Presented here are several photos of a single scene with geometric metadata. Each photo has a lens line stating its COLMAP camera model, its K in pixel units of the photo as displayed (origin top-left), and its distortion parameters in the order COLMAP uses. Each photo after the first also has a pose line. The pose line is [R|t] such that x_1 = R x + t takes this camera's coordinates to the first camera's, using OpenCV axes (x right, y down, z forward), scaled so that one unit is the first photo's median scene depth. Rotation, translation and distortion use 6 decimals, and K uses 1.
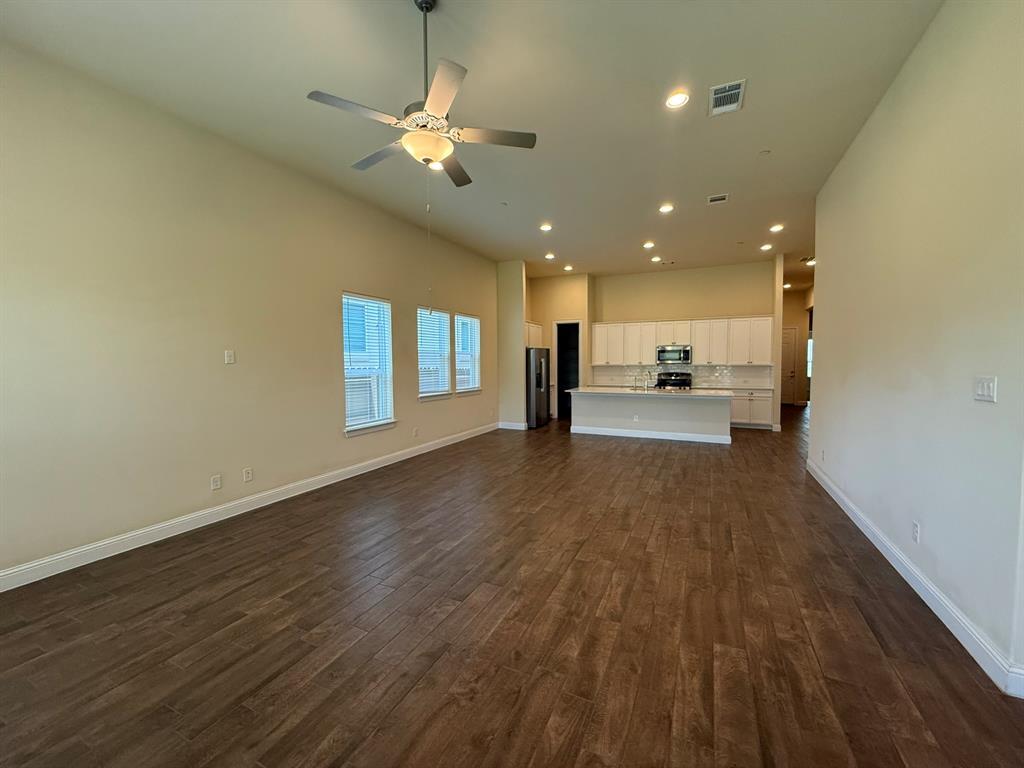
lens RADIAL K [[409.5, 0, 512.6], [0, 409.5, 387.8], [0, 0, 1]] dist [0.001741, -0.000480]
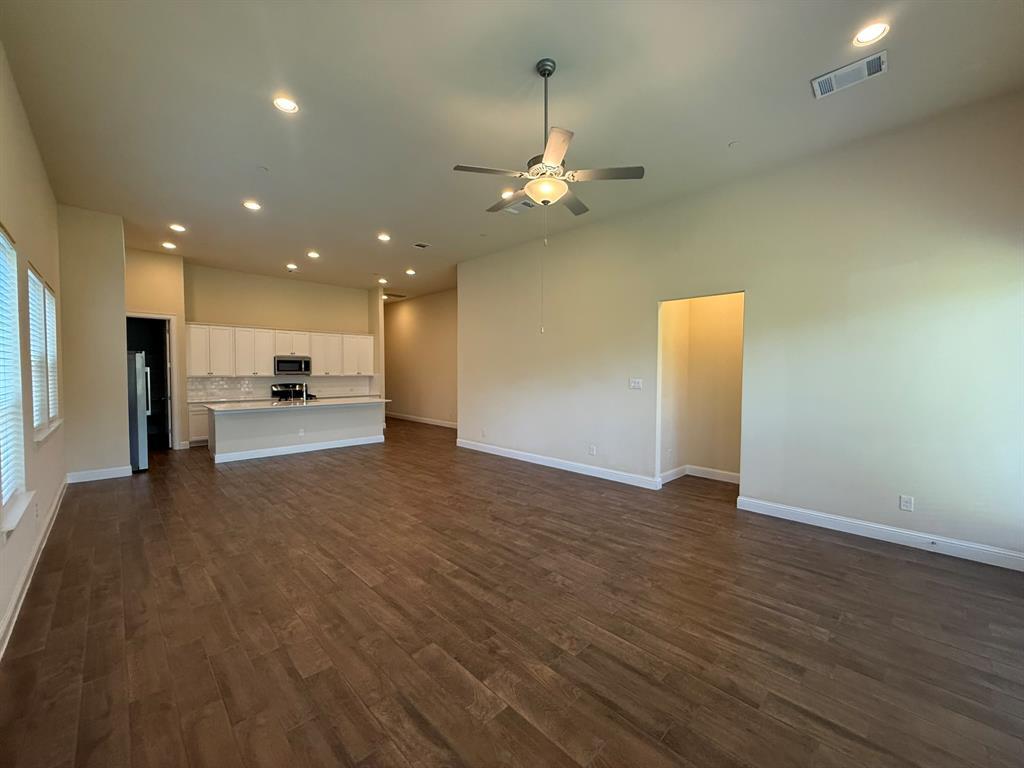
lens RADIAL K [[409.5, 0, 511.7], [0, 409.5, 382.6], [0, 0, 1]] dist [0.001741, -0.000480]
pose [[0.338798, -0.021340, 0.940617, -0.907484], [0.057715, 0.998331, 0.001861, -0.029174], [-0.939087, 0.053657, 0.339464, 0.478212]]
